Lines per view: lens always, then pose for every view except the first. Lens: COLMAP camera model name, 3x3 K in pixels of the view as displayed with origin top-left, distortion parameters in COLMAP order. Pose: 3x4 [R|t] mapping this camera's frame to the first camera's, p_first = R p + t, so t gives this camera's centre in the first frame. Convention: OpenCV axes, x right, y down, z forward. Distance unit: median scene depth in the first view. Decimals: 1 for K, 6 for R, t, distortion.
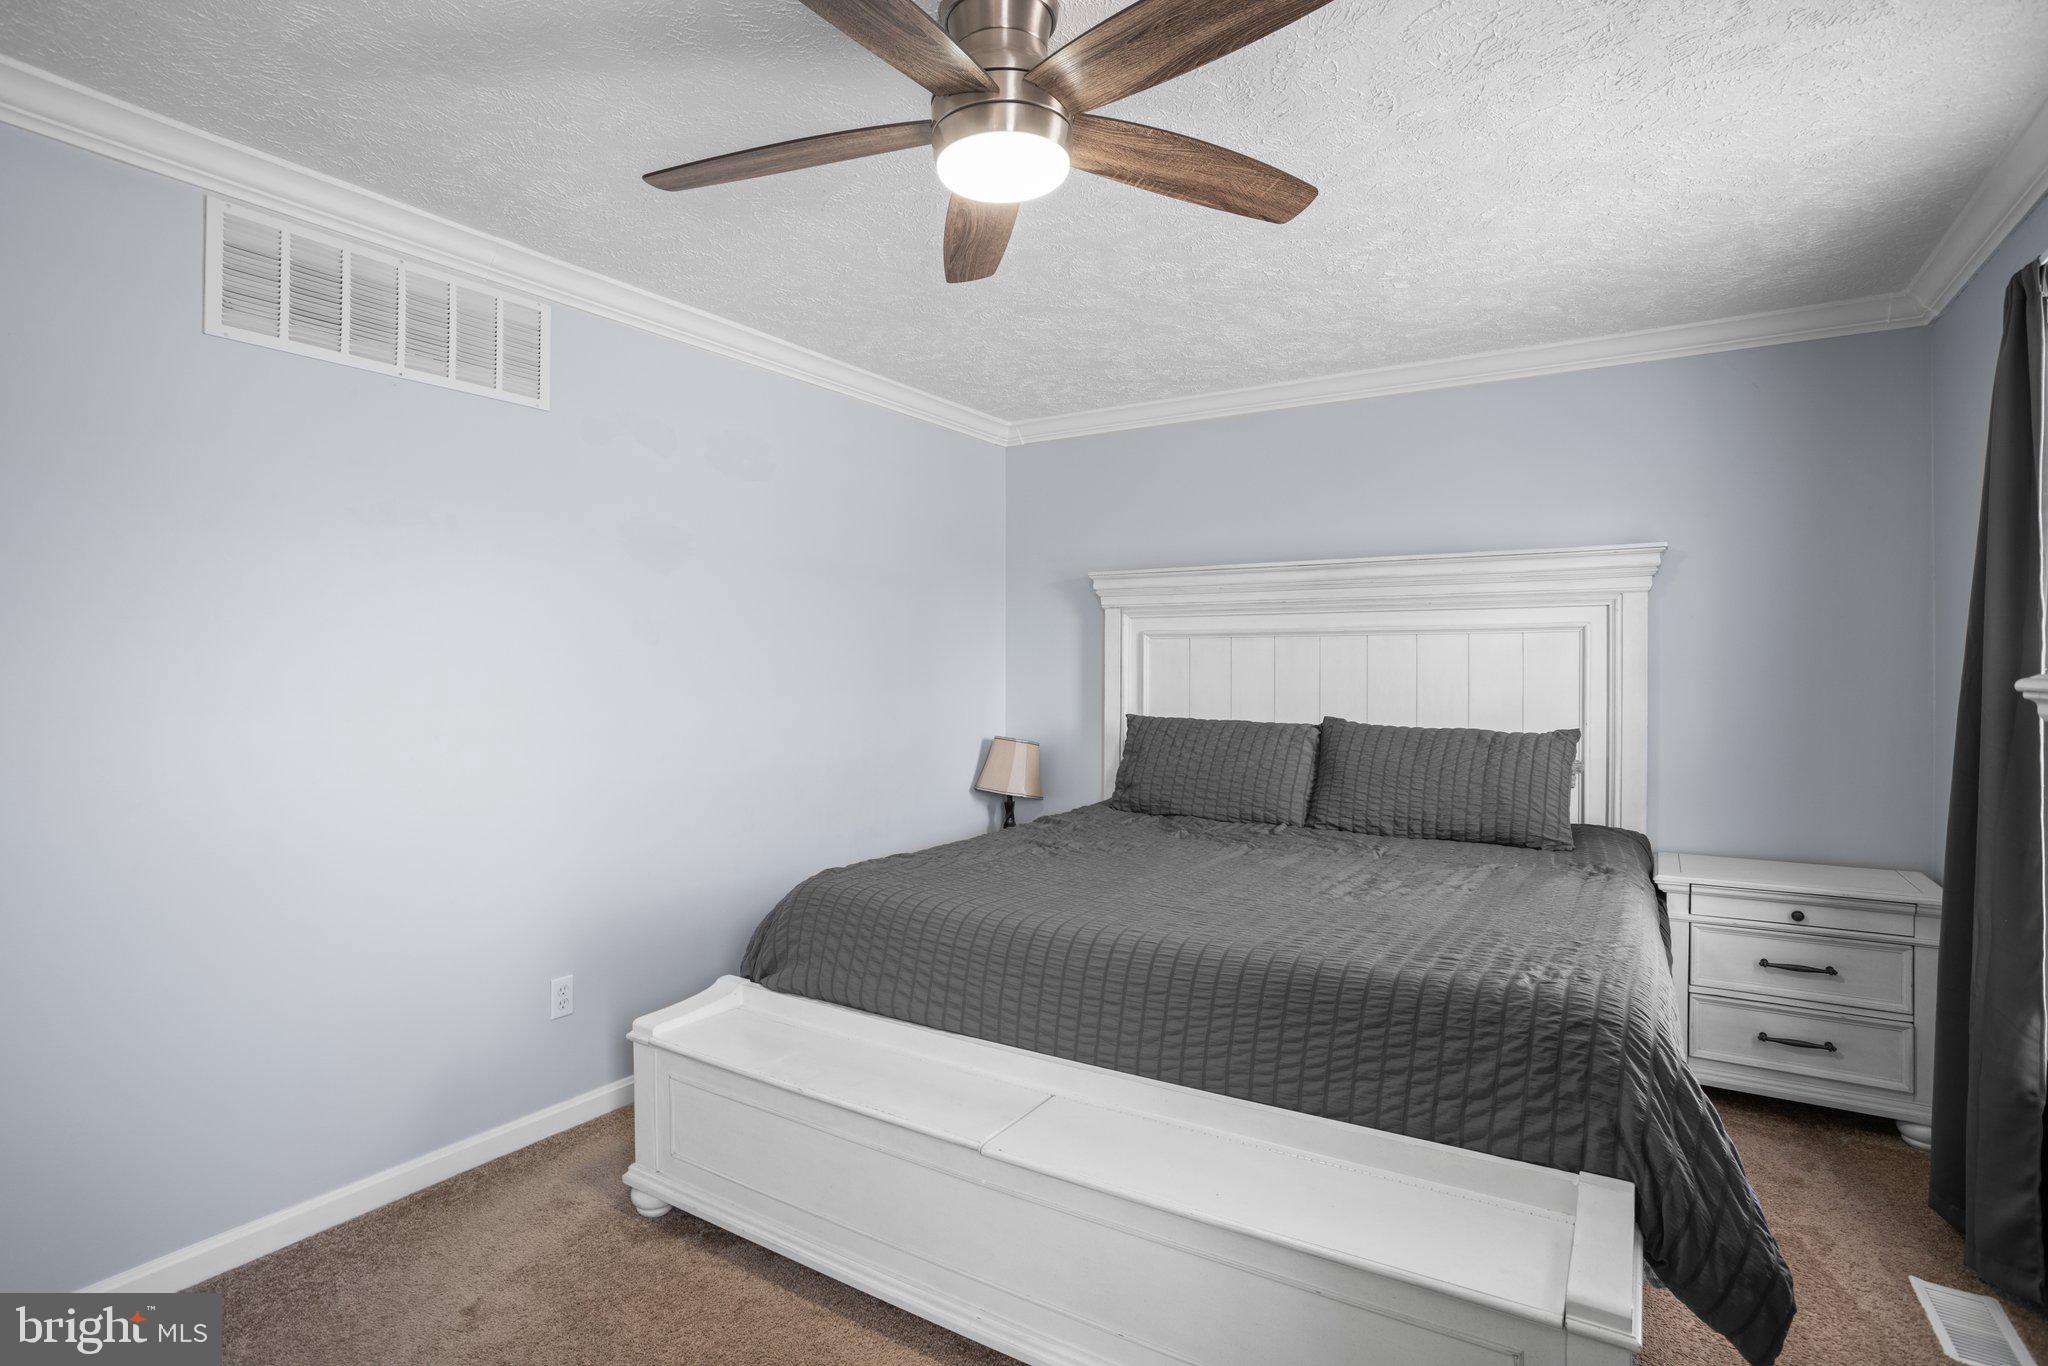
lens RADIAL K [[1004.3, 0, 1012.2], [0, 1004.3, 670.6], [0, 0, 1]] dist [-0.081245, 0.037087]
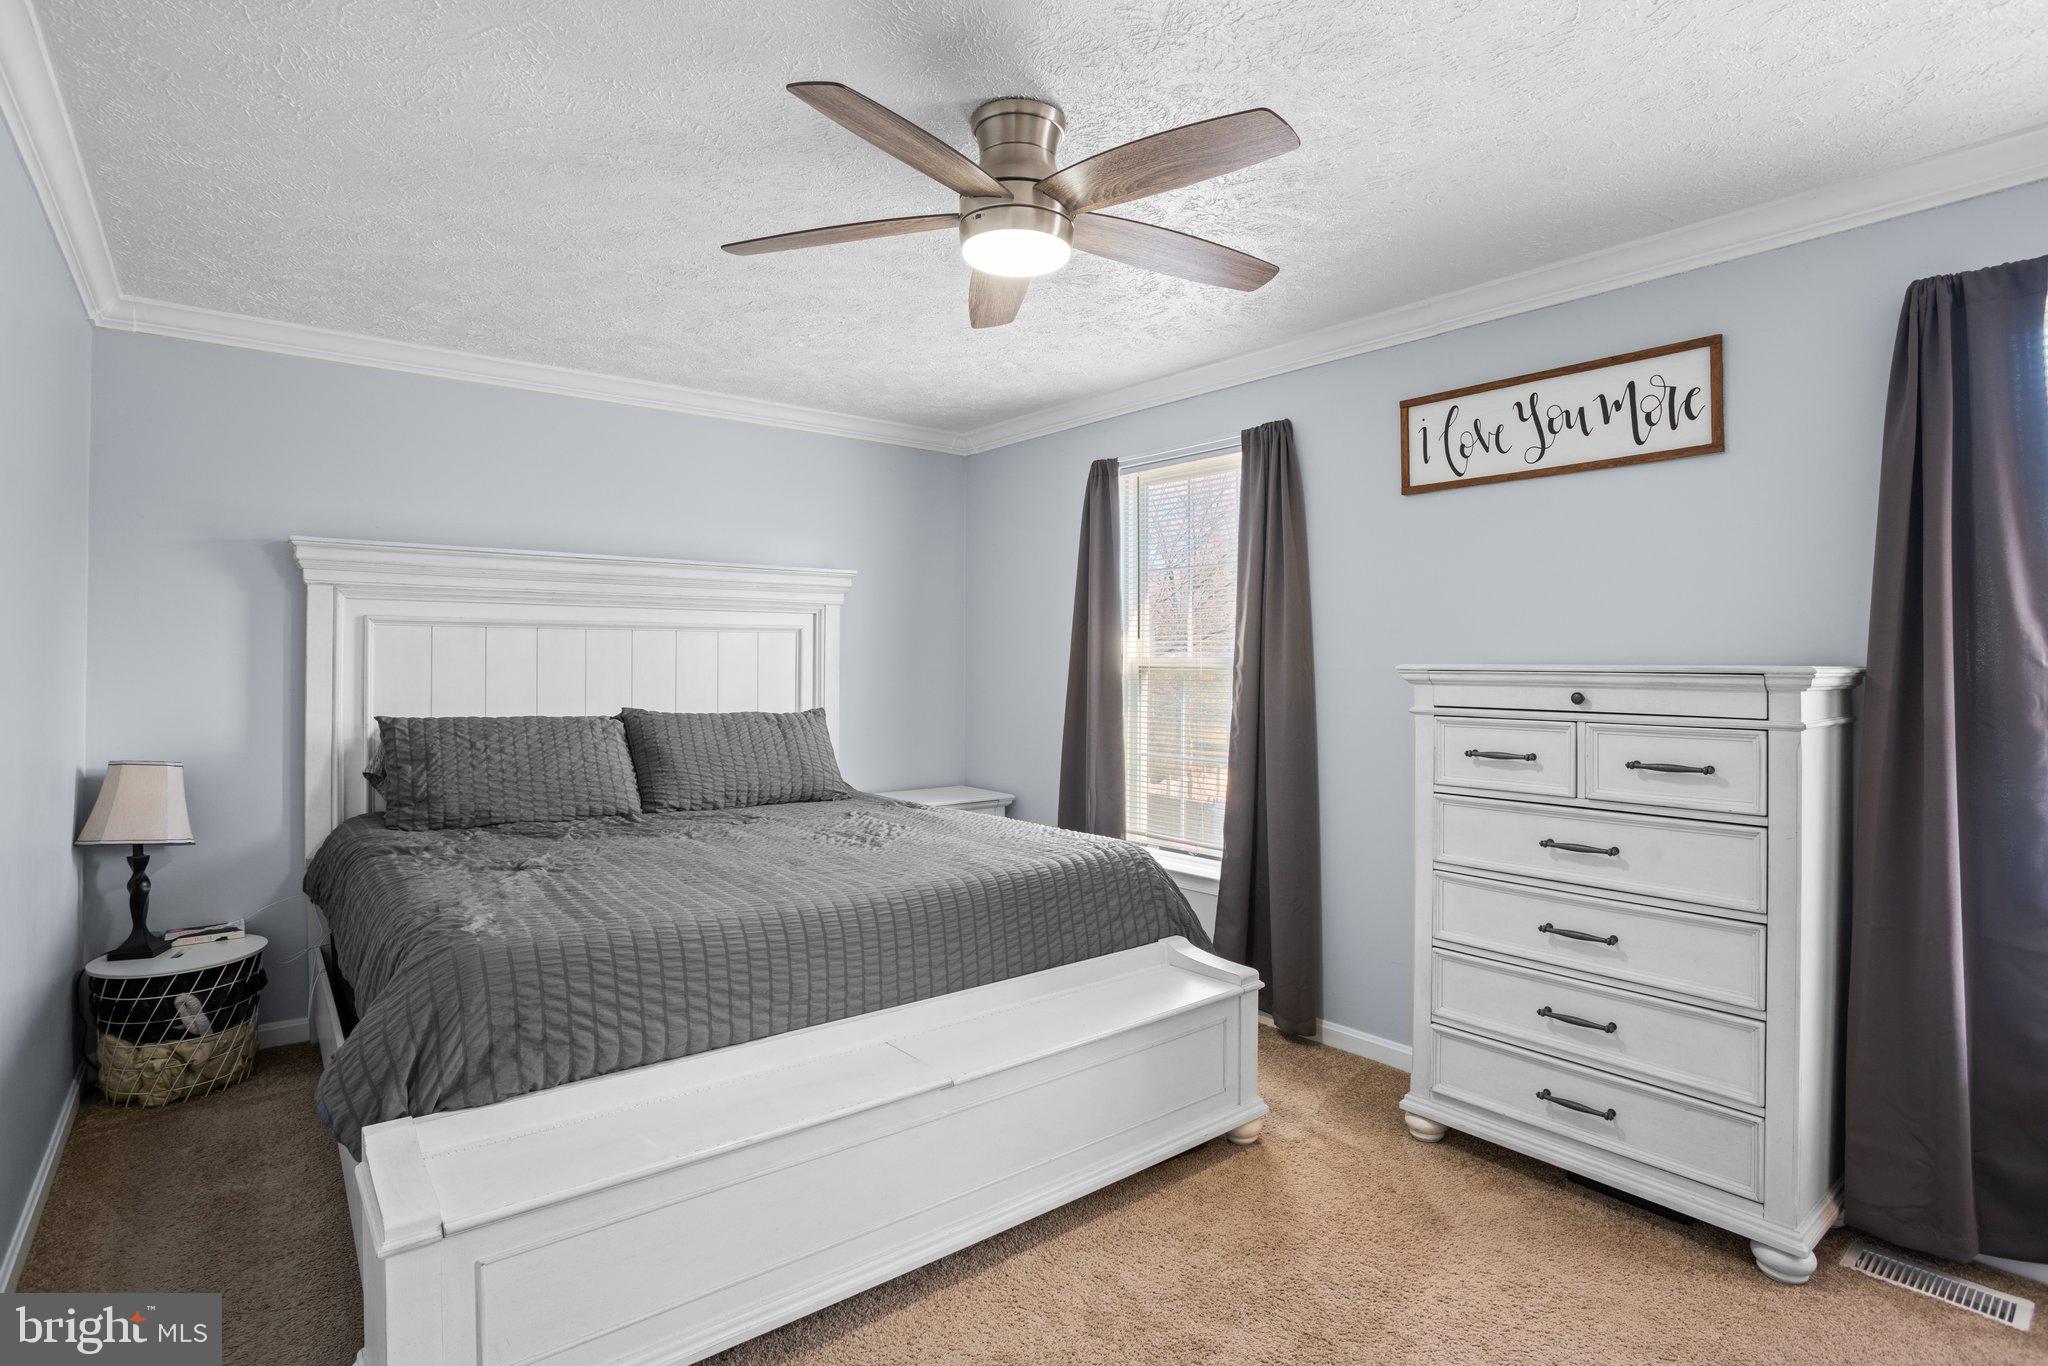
lens RADIAL K [[1026.6, 0, 1014.3], [0, 1026.6, 668.9], [0, 0, 1]] dist [-0.084588, 0.041816]
pose [[0.319204, -0.004548, 0.947675, -0.581616], [0.000158, 0.999989, 0.004746, 0.000951], [-0.947686, -0.001365, 0.319202, 0.291067]]
